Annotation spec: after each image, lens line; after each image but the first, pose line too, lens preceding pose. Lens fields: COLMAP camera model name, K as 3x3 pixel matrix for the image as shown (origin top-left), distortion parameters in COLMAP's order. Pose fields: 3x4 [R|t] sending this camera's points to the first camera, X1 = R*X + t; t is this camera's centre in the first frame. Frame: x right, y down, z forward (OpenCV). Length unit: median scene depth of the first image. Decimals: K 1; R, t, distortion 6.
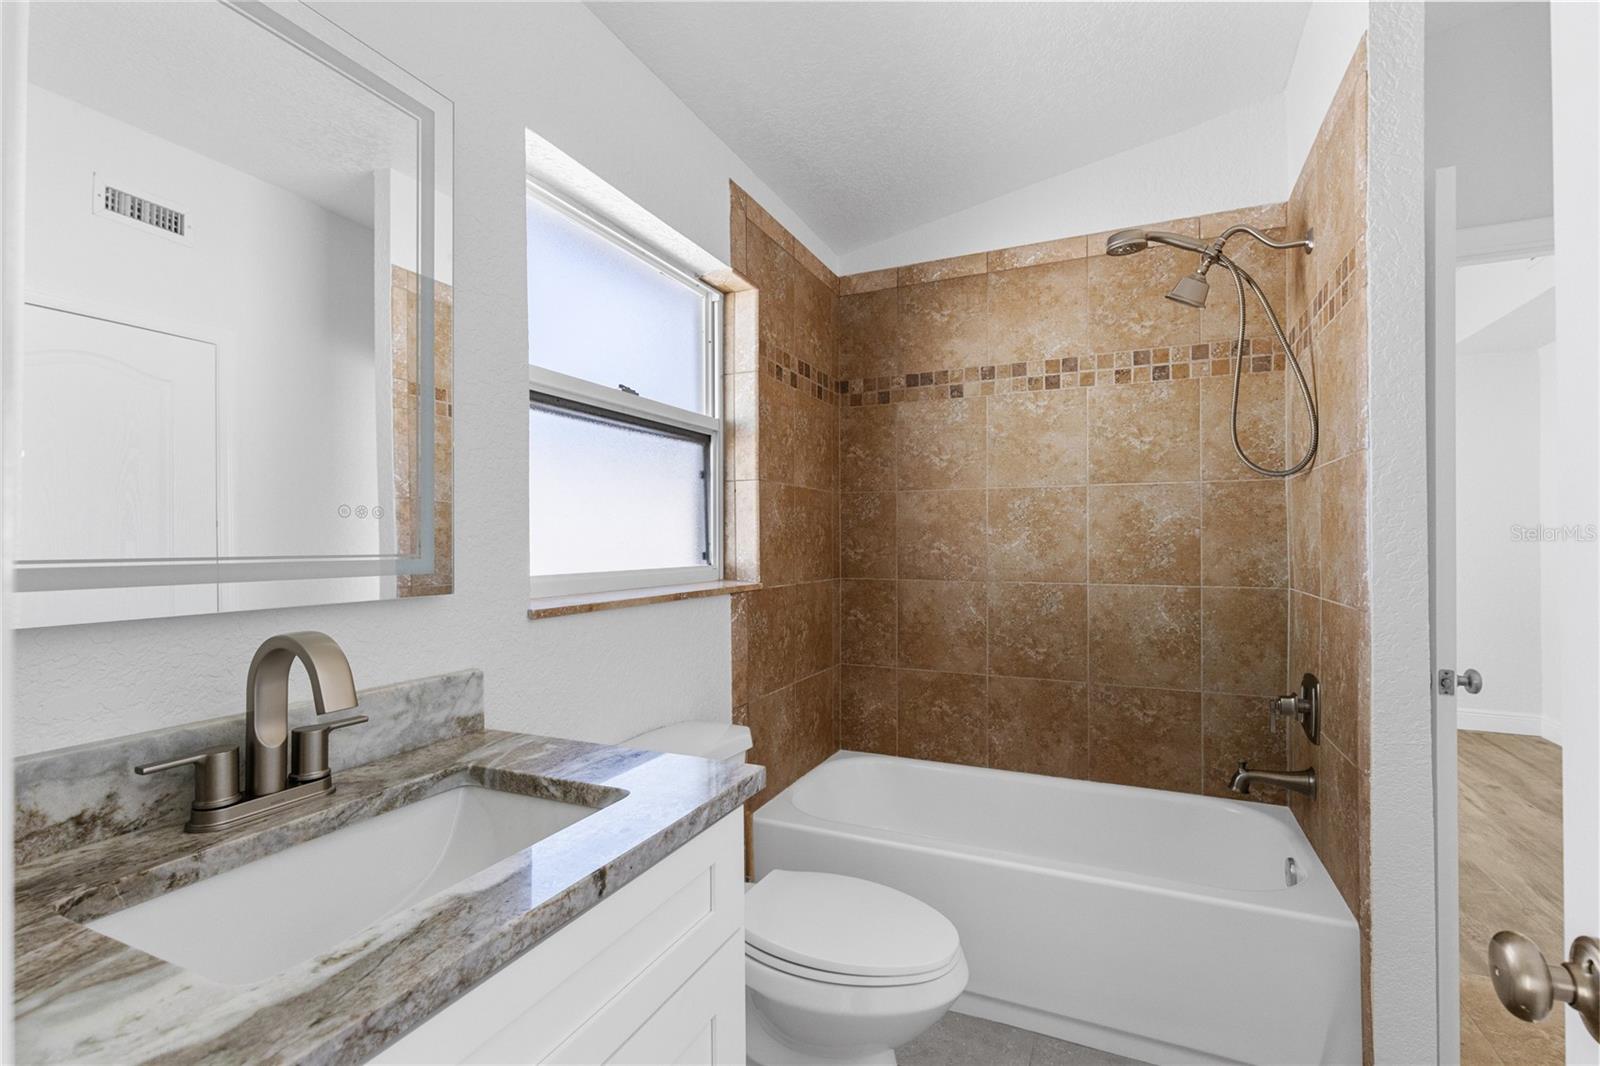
lens RADIAL K [[724.7, 0, 795.9], [0, 724.7, 543.8], [0, 0, 1]] dist [0.012220, -0.001151]
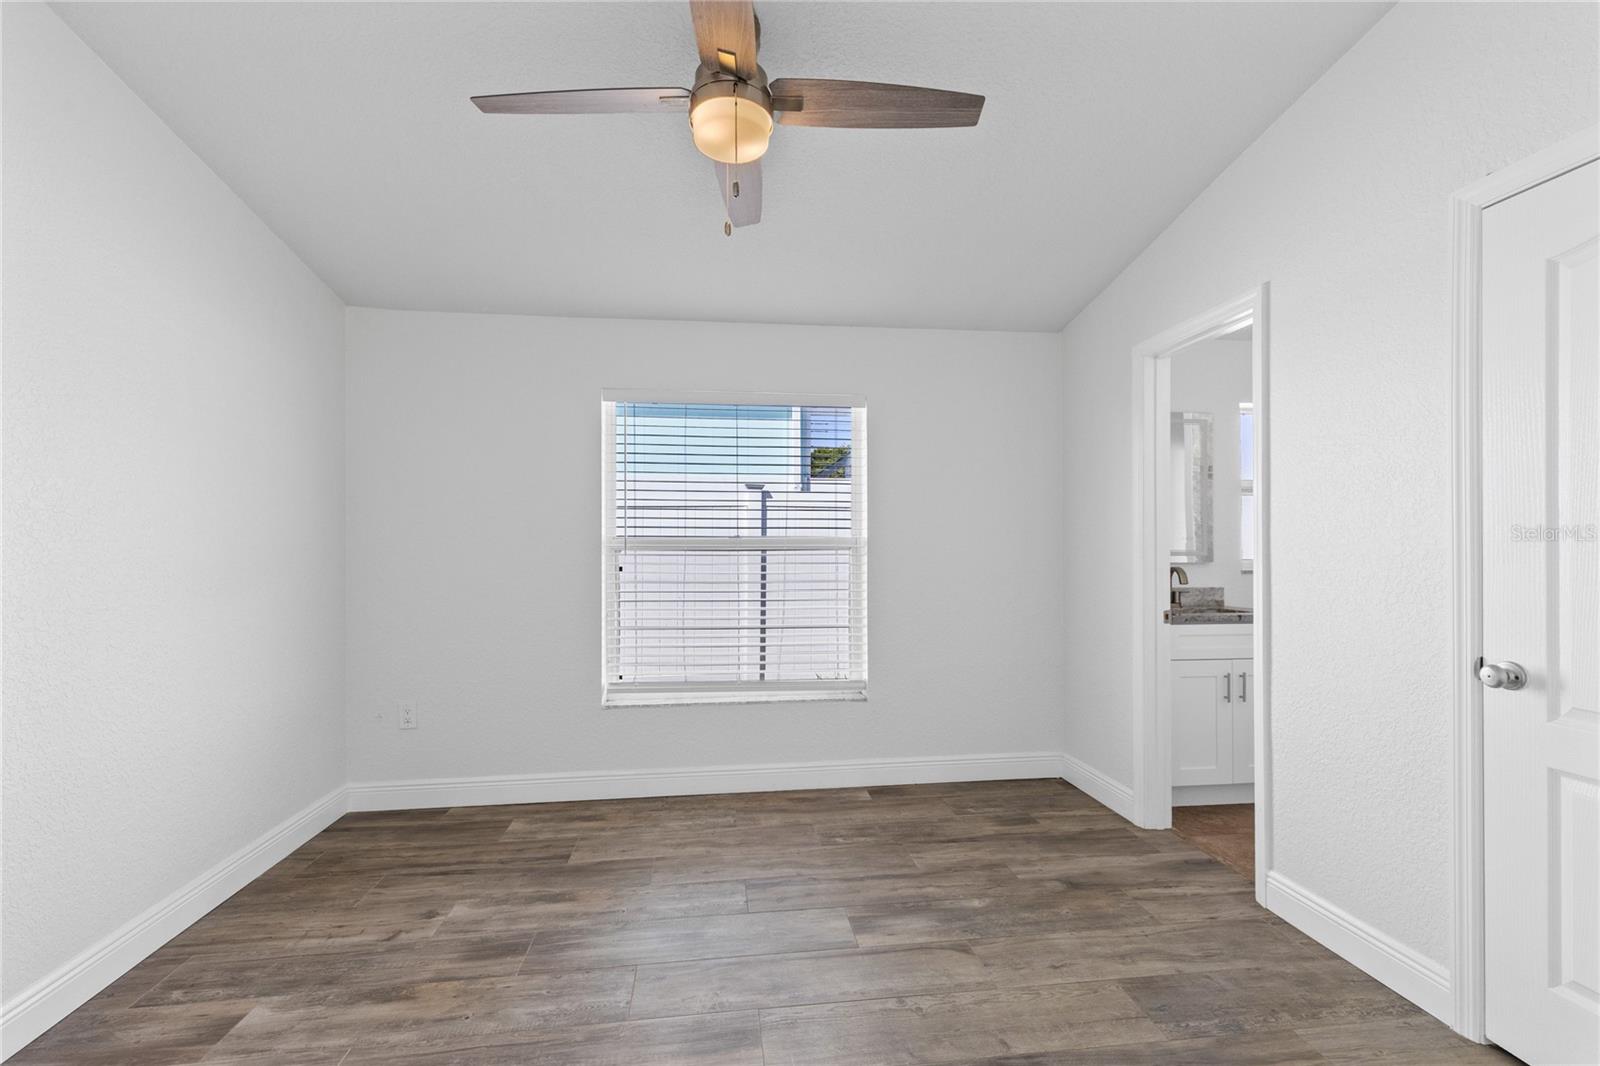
lens RADIAL K [[724.7, 0, 789.8], [0, 724.7, 531.4], [0, 0, 1]] dist [0.012220, -0.001151]
pose [[0.546399, 0.023850, -0.837186, 1.235465], [-0.011278, 0.999713, 0.021119, -0.120010], [0.837449, -0.002097, 0.546511, -2.416544]]
